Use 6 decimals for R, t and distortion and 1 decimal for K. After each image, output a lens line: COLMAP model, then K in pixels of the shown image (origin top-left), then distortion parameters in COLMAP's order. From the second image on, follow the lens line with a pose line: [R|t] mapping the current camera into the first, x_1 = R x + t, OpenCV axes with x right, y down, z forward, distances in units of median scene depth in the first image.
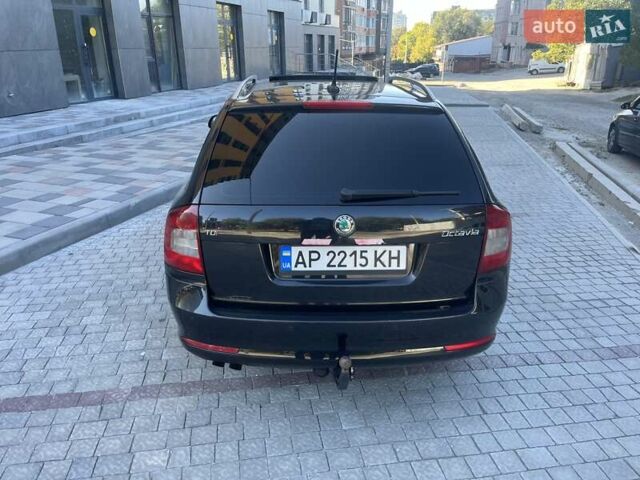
lens RADIAL K [[484.5, 0, 318.8], [0, 484.5, 238.3], [0, 0, 1]] dist [0.078741, -0.097237]
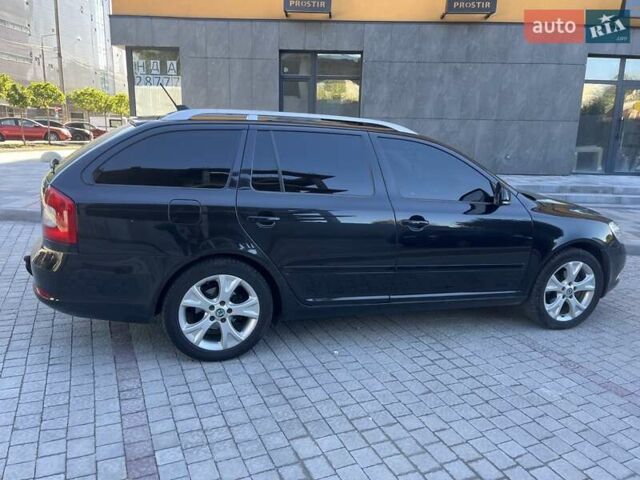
lens RADIAL K [[484.5, 0, 314.3], [0, 484.5, 239.0], [0, 0, 1]] dist [0.078741, -0.097237]
pose [[0.273442, 0.231663, -0.933575, 0.990508], [-0.376115, 0.919042, 0.117894, -0.196201], [0.885306, 0.318894, 0.338437, 0.675087]]
